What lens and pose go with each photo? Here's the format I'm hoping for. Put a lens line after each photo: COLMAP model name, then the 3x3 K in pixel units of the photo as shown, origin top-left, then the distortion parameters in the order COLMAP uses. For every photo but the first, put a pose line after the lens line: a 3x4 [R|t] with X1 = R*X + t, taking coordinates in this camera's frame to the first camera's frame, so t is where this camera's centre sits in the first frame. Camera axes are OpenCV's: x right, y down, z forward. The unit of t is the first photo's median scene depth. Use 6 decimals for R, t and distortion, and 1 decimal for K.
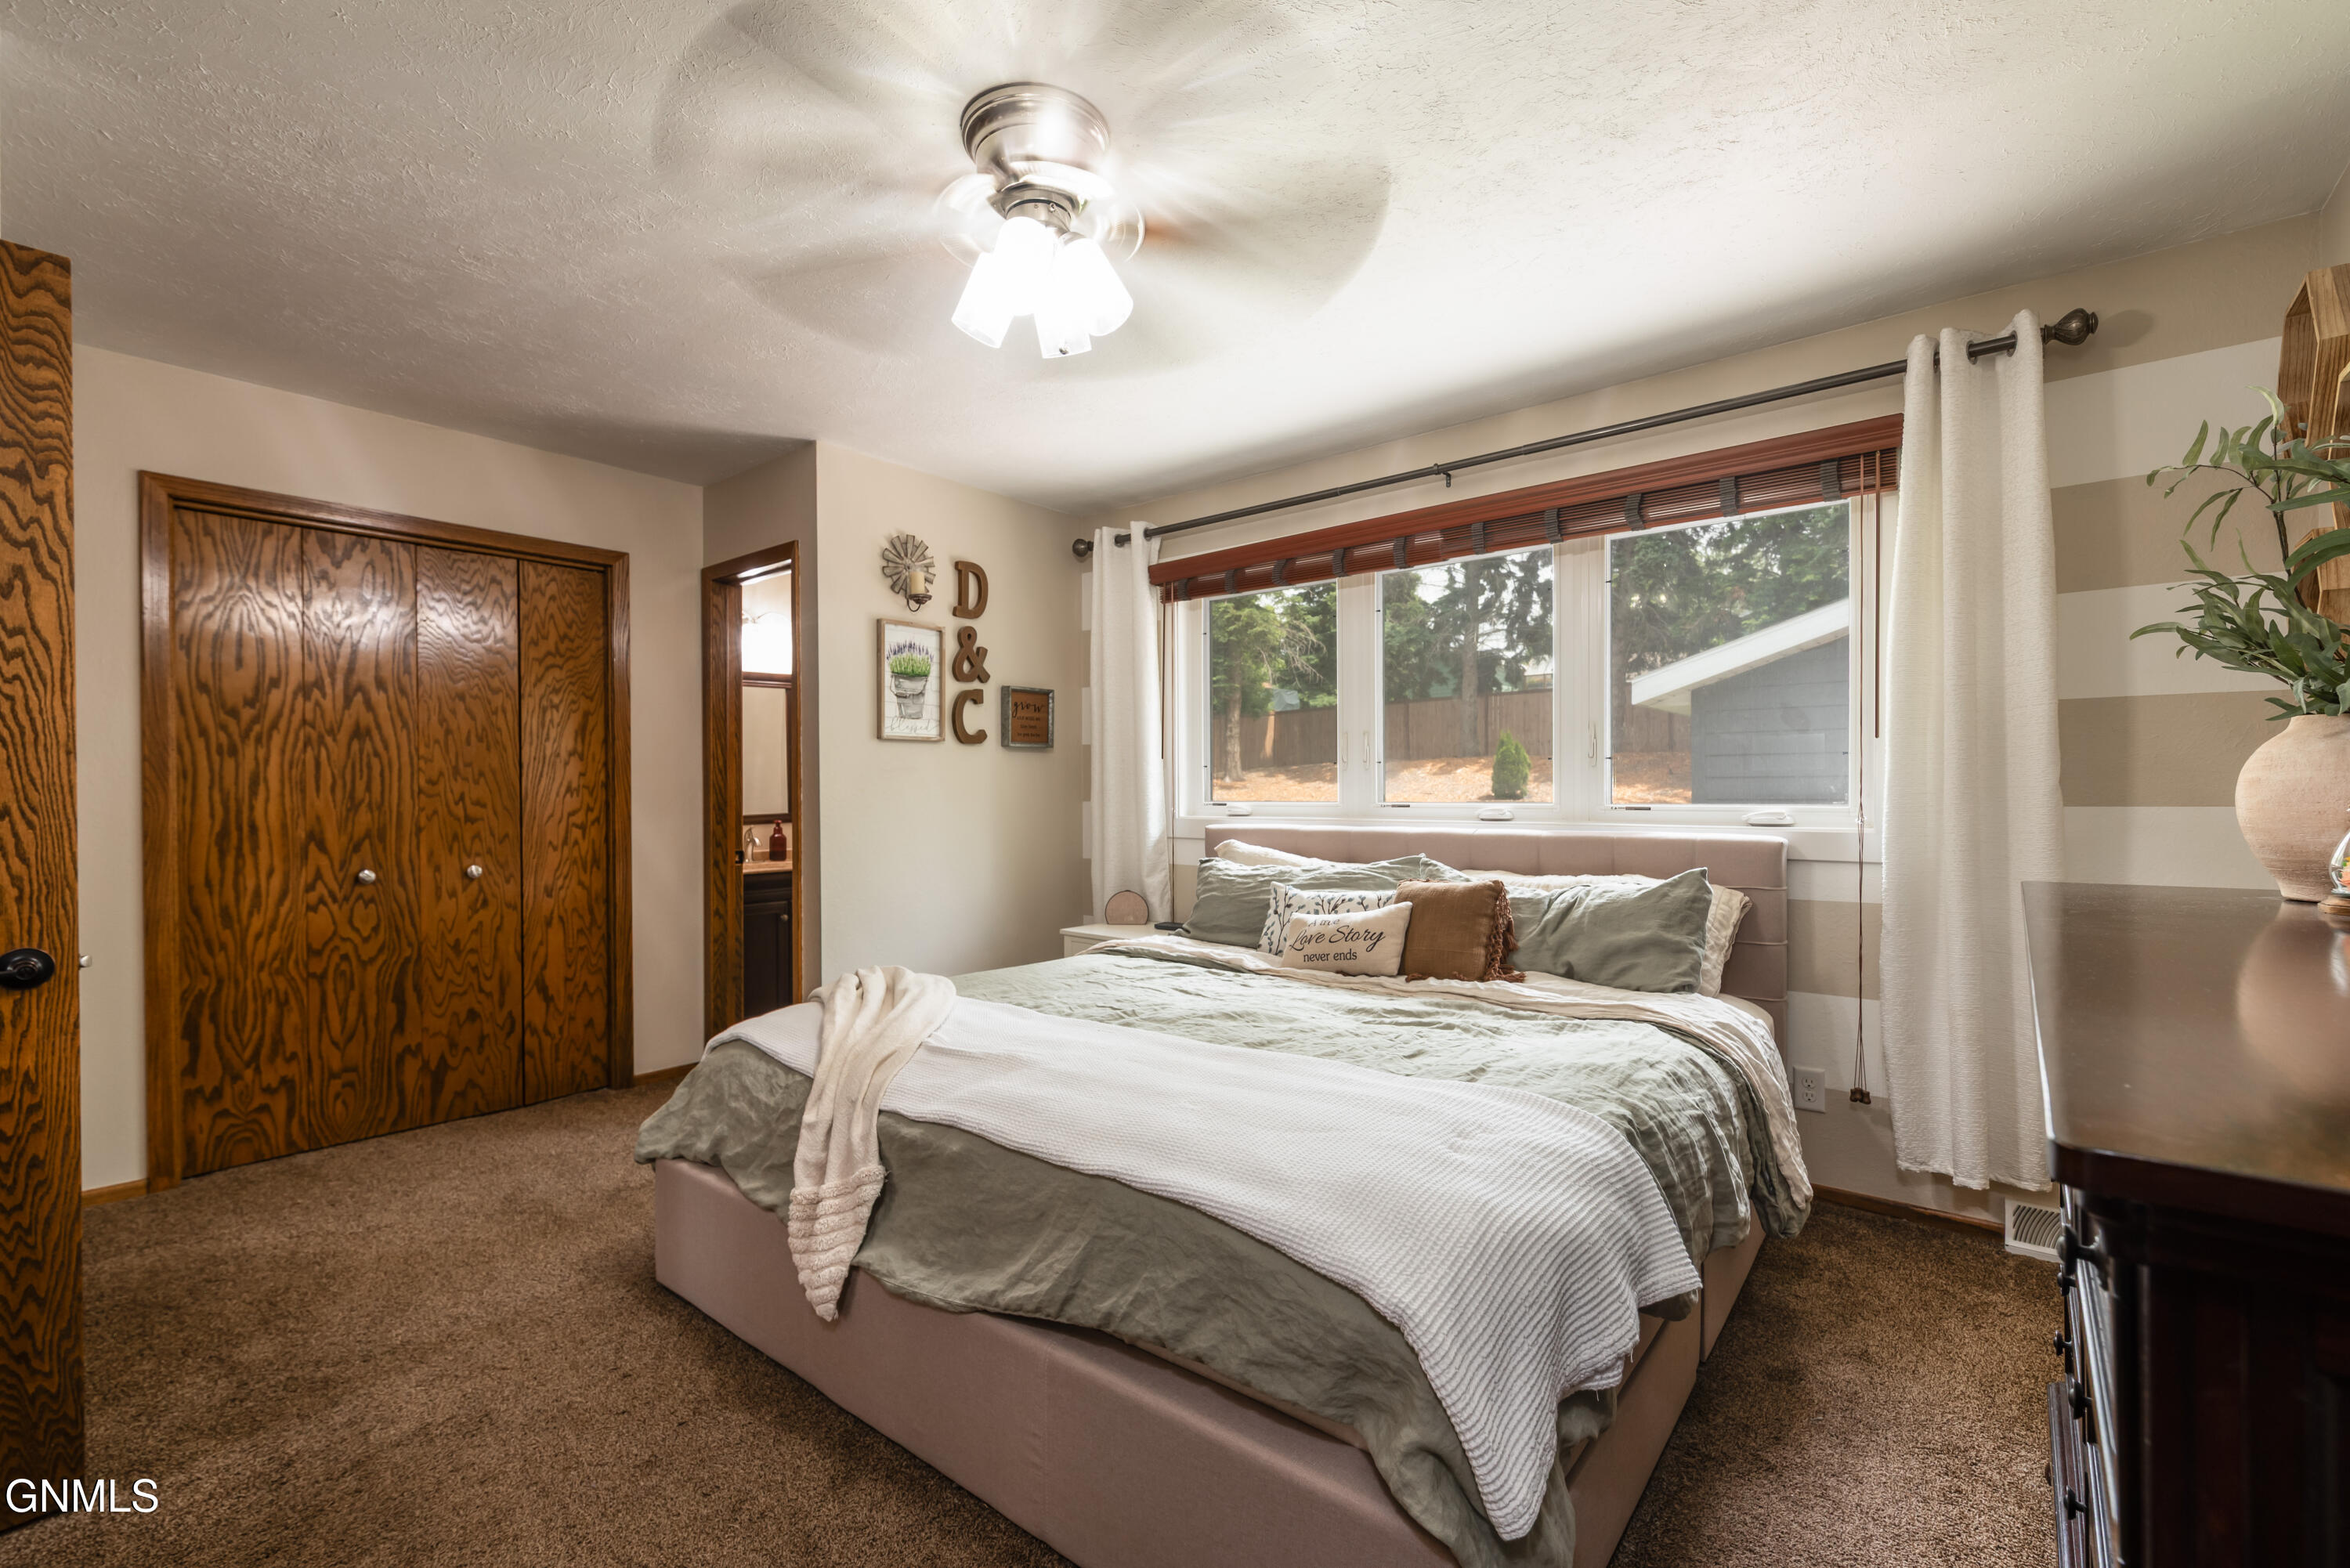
lens RADIAL K [[1003.3, 0, 1175.0], [0, 1003.3, 784.0], [0, 0, 1]] dist [-0.001066, -0.000194]
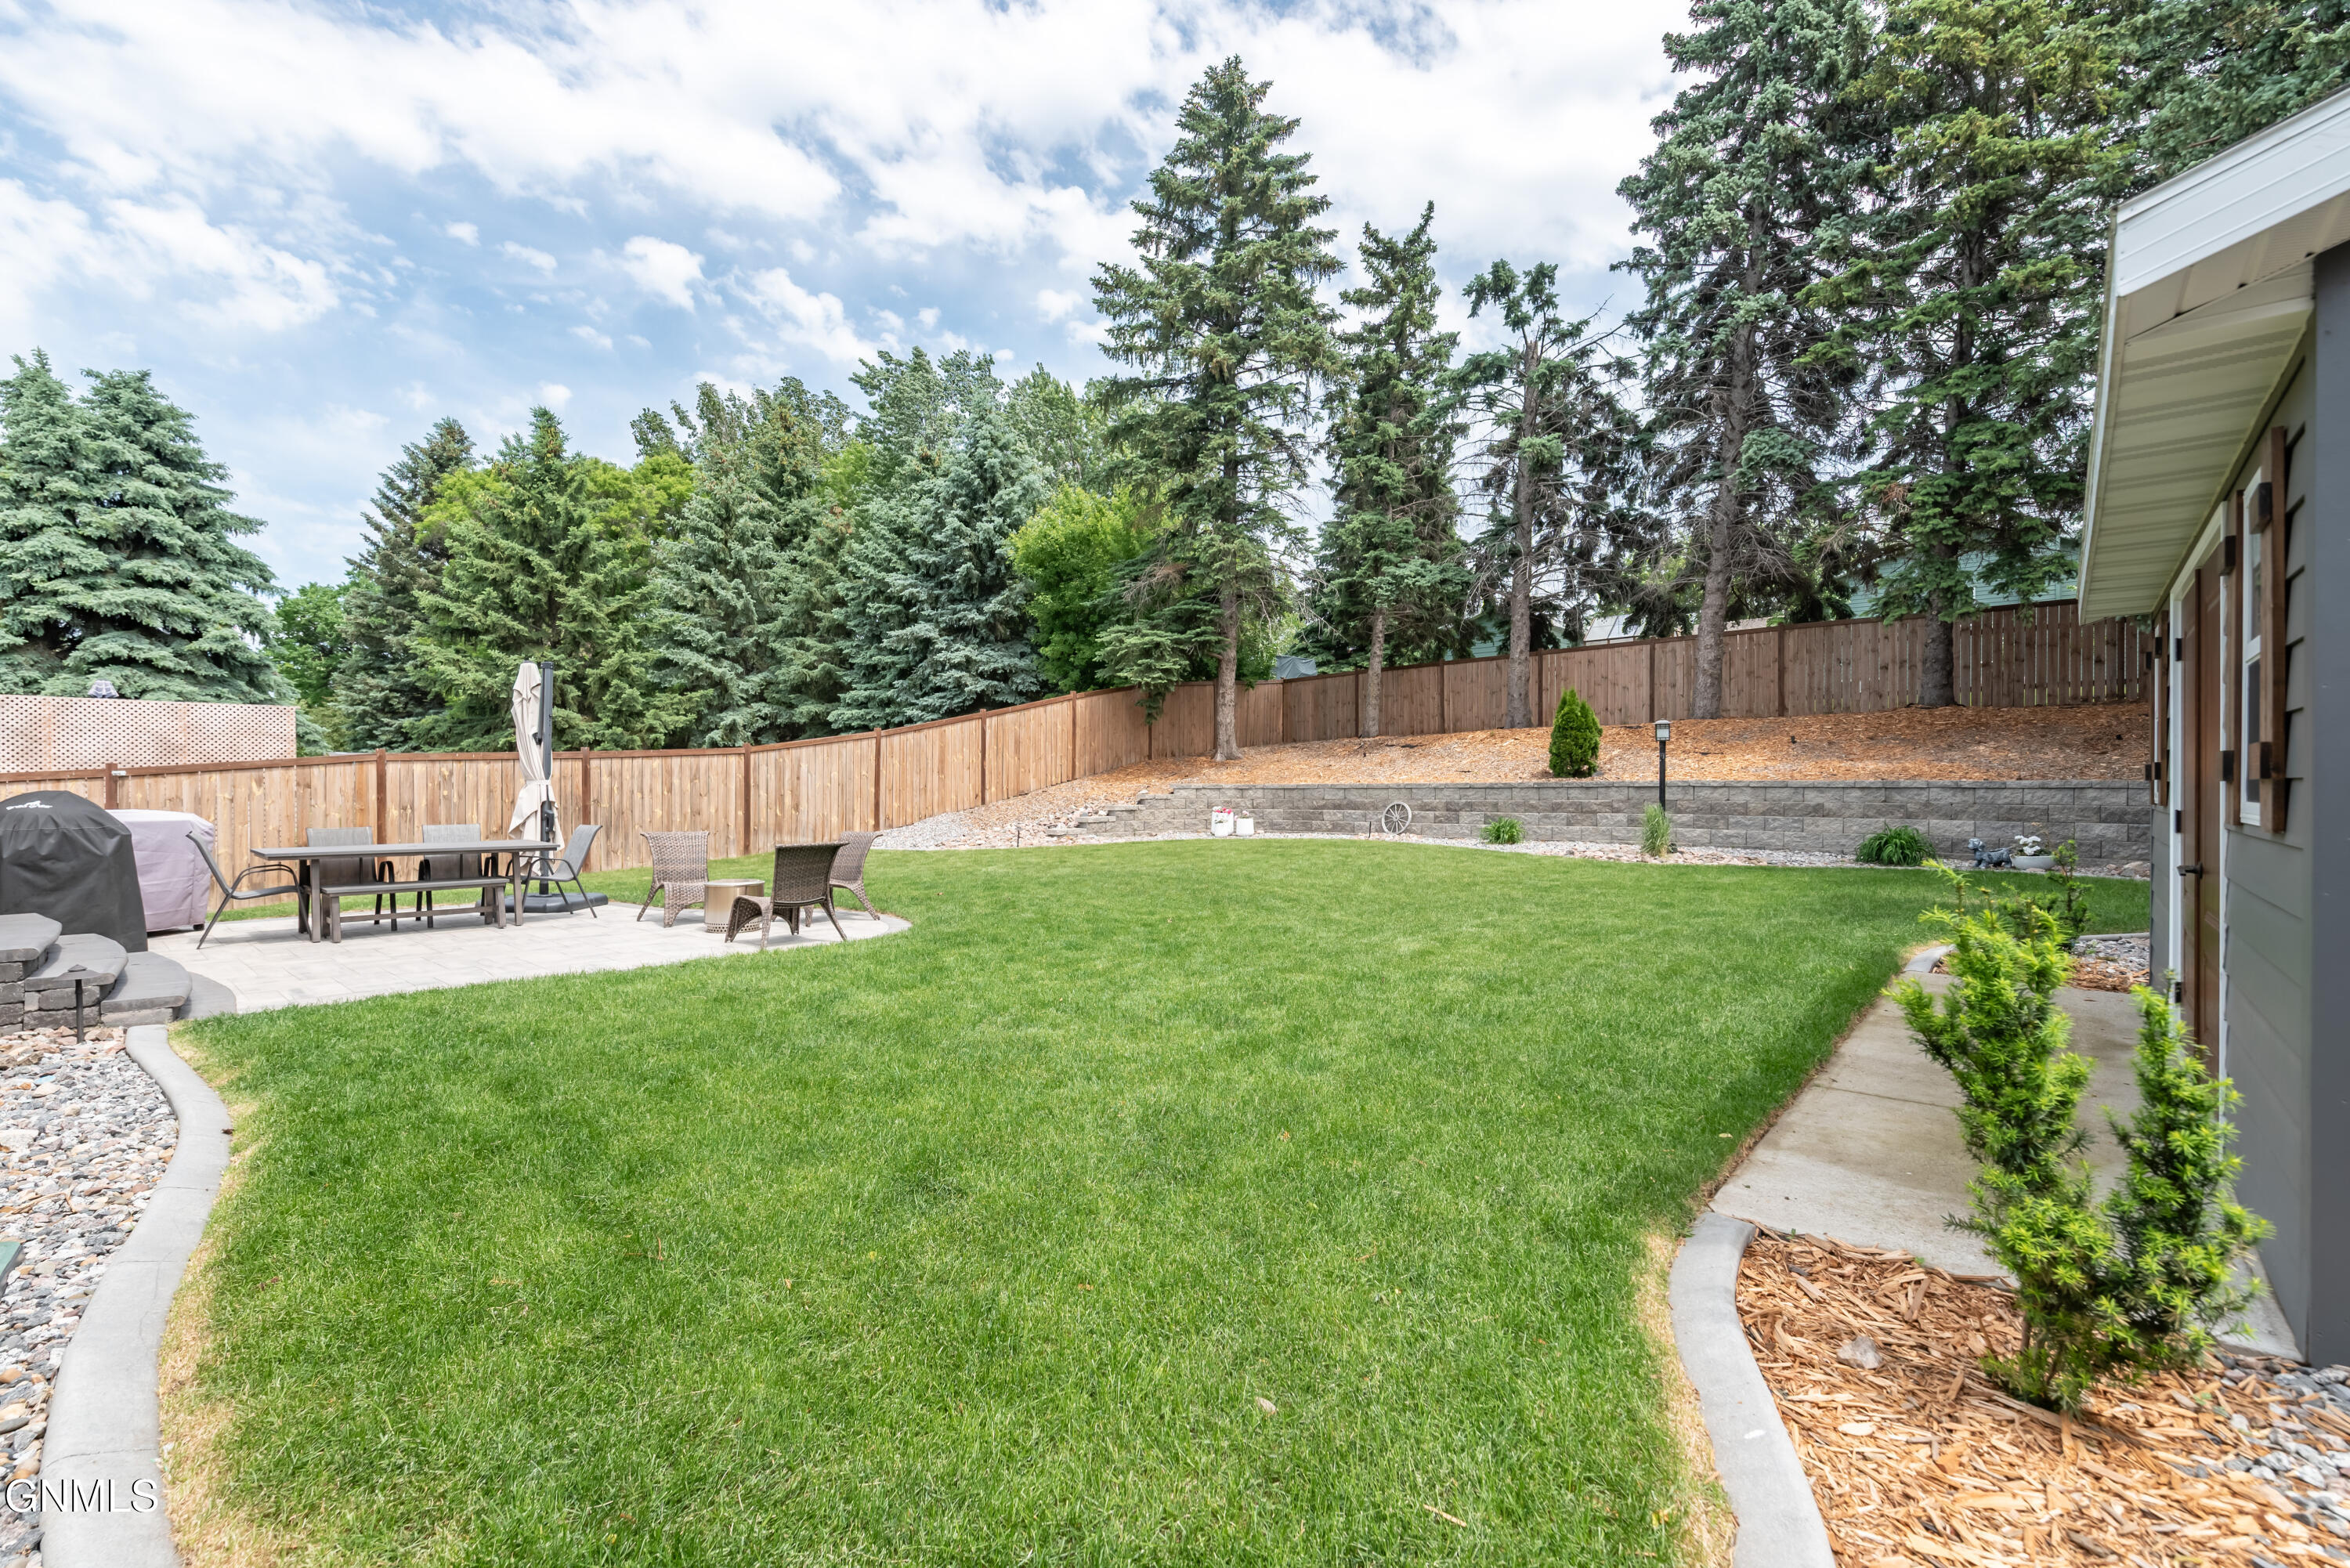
lens RADIAL K [[1074.2, 0, 1175.0], [0, 1074.2, 784.0], [0, 0, 1]] dist [-0.000094, -0.000046]
pose [[0.999674, 0.005744, -0.024864, 0.038300], [-0.005281, 0.999812, 0.018642, 0.001914], [0.024966, -0.018505, 0.999517, 0.125584]]
